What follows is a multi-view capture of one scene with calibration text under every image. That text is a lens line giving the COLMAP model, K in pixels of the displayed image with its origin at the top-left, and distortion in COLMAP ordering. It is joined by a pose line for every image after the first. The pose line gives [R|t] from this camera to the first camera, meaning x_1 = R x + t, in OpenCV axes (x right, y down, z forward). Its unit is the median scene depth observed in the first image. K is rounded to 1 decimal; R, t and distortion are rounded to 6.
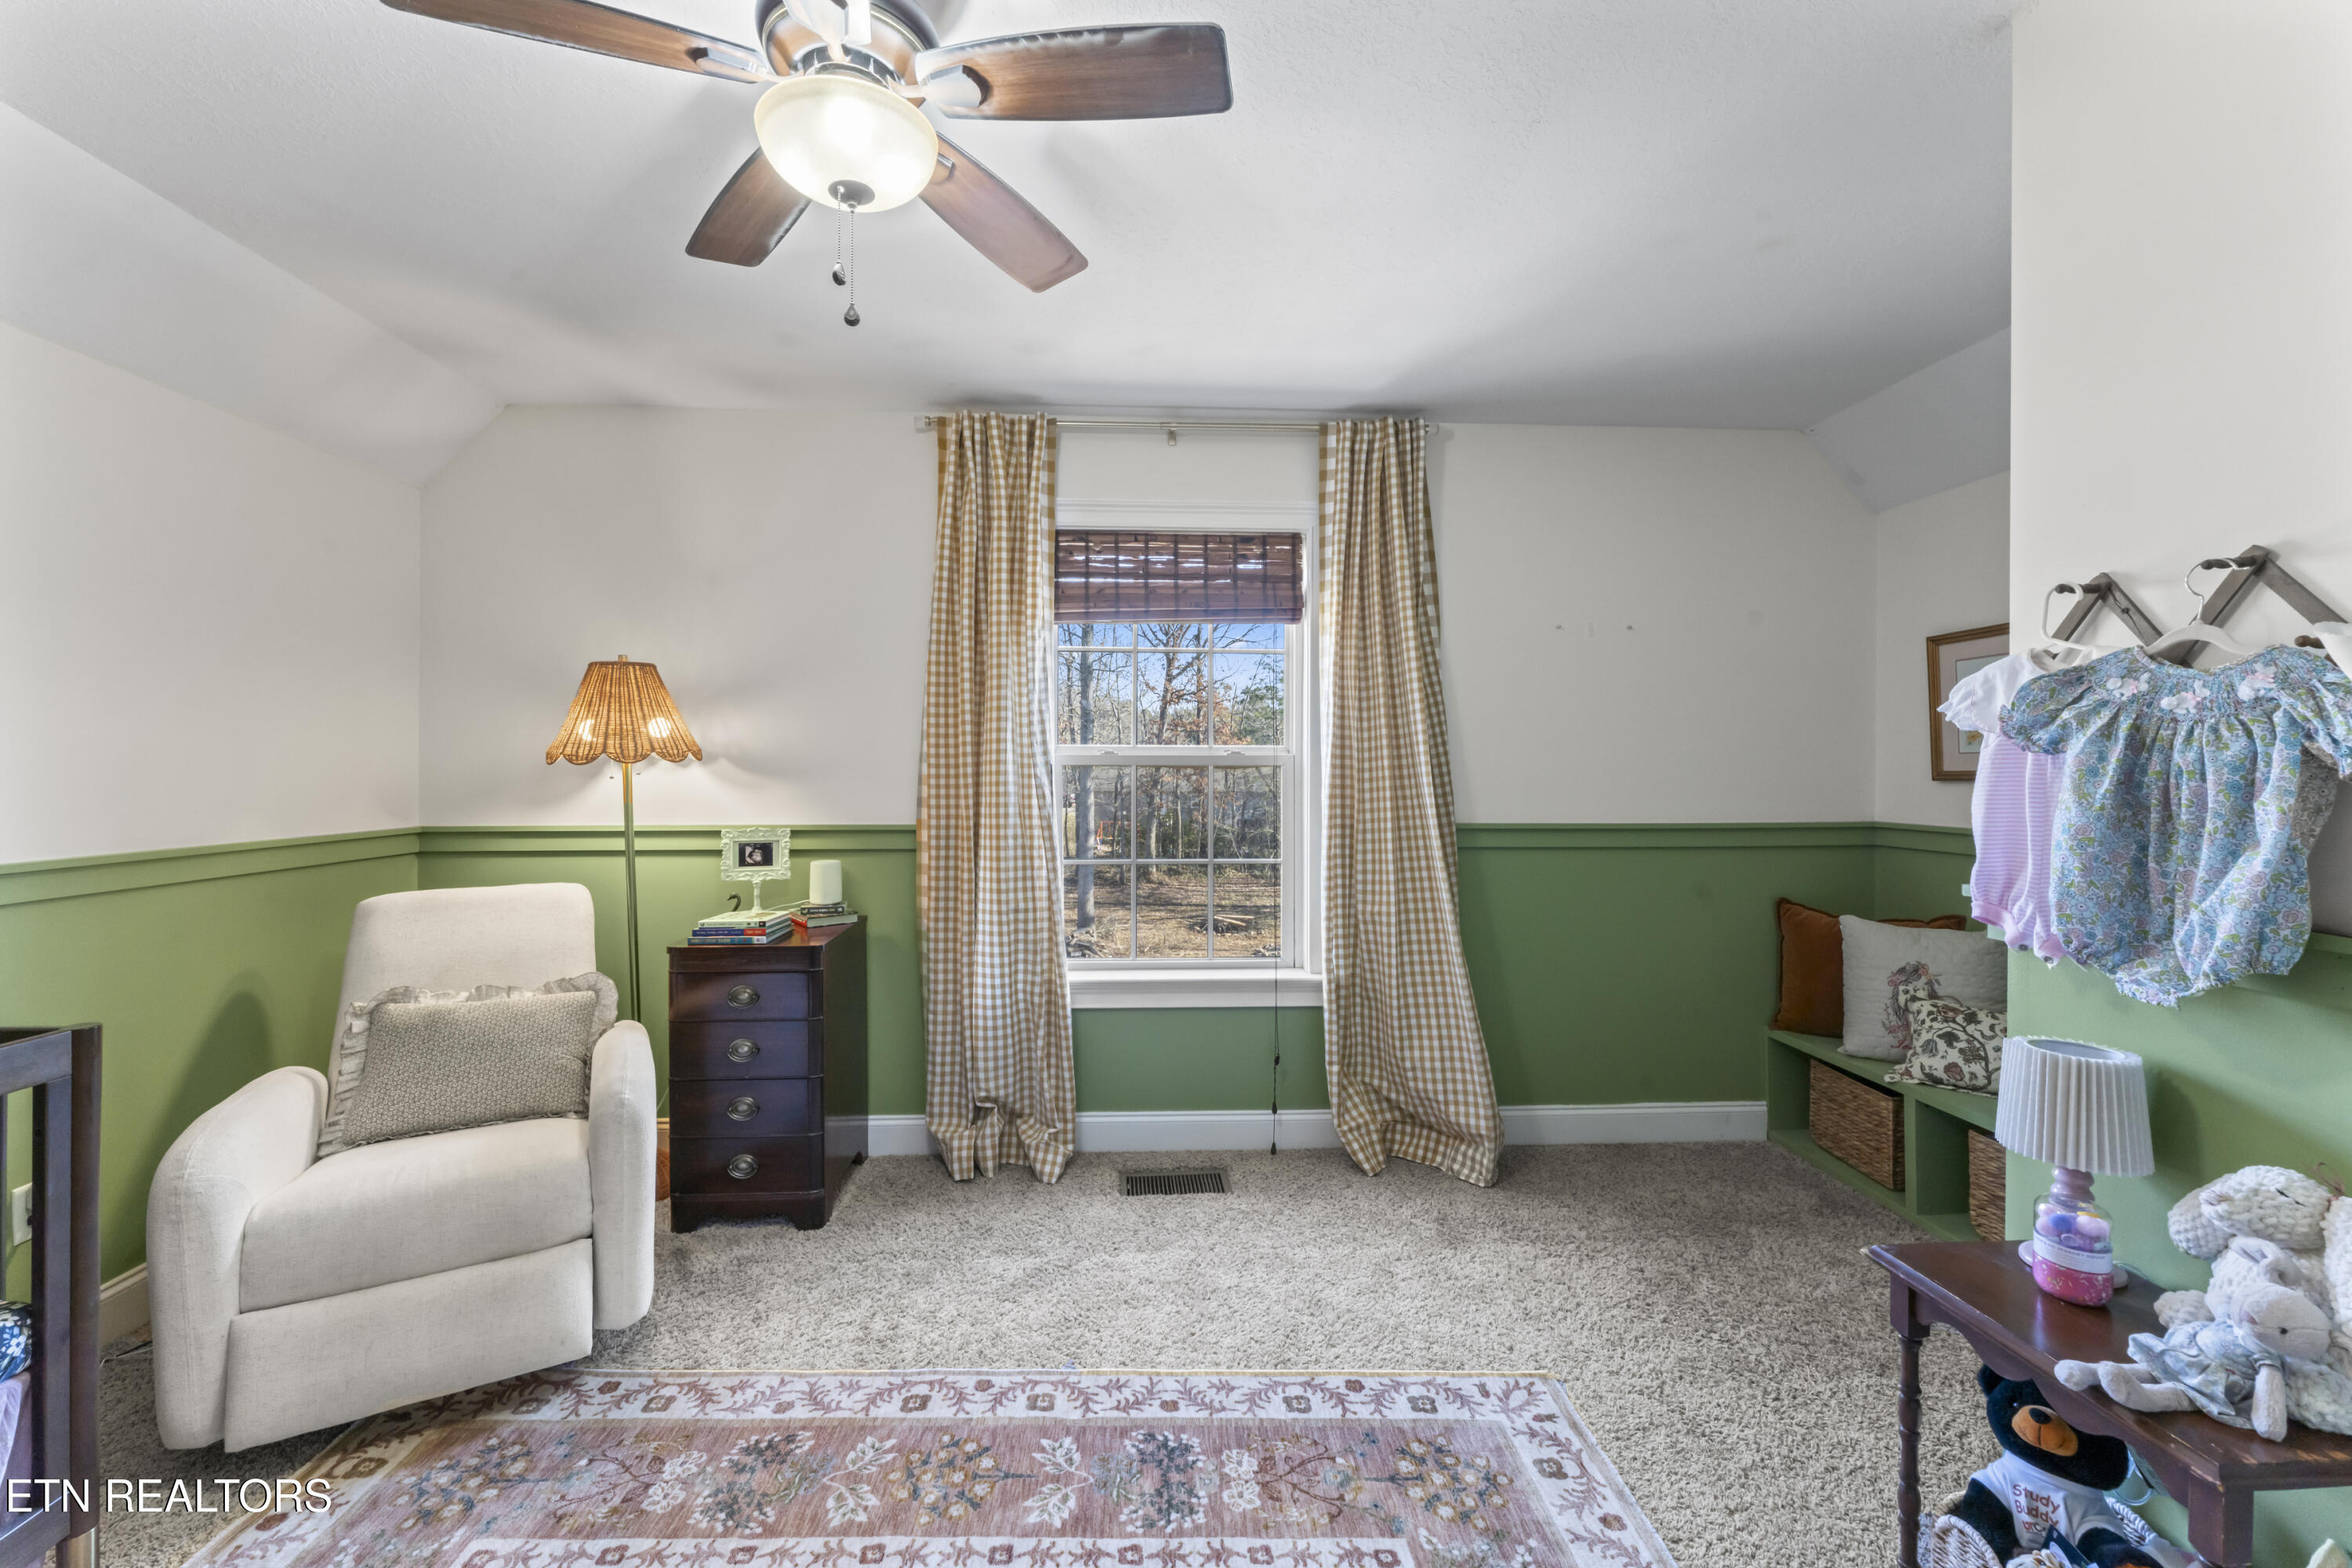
lens RADIAL K [[945.4, 0, 1168.3], [0, 945.4, 767.2], [0, 0, 1]] dist [0.000289, -0.000752]
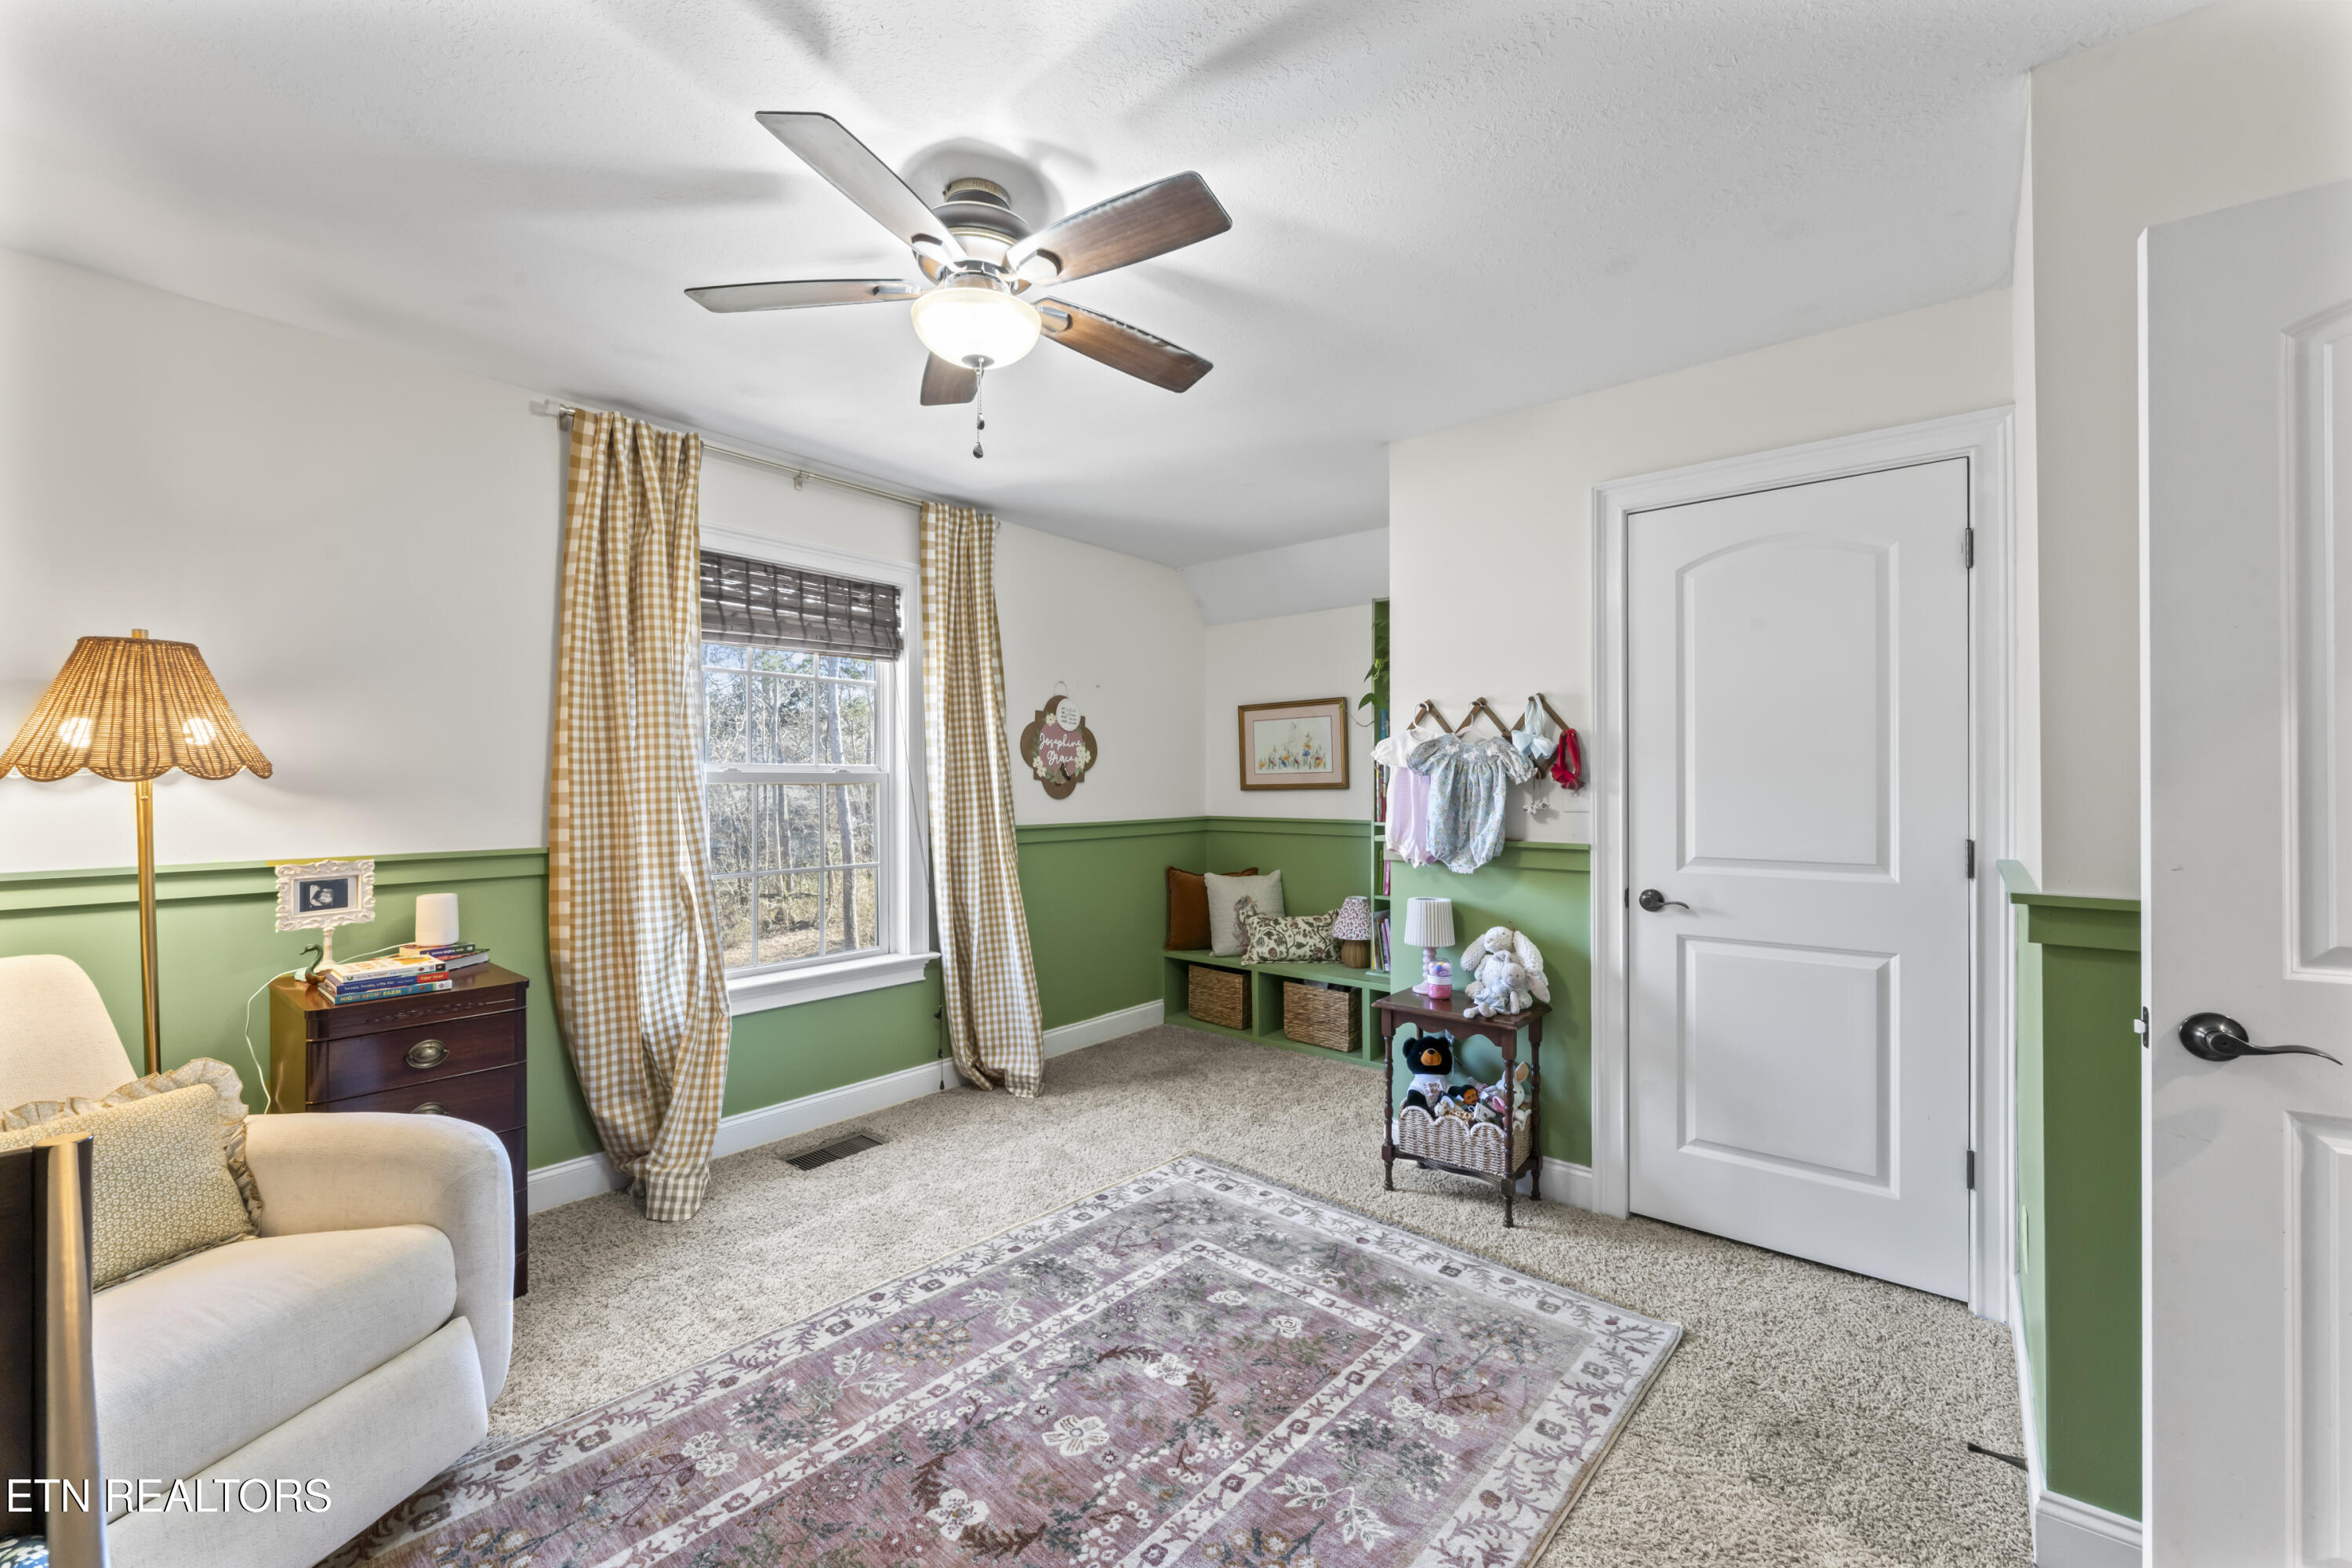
lens RADIAL K [[945.4, 0, 1160.4], [0, 945.4, 783.6], [0, 0, 1]] dist [0.000289, -0.000752]
pose [[0.680518, -0.002300, 0.732728, -0.560435], [0.003708, 0.999993, -0.000306, 0.001862], [-0.732722, 0.002925, 0.680521, -0.056545]]
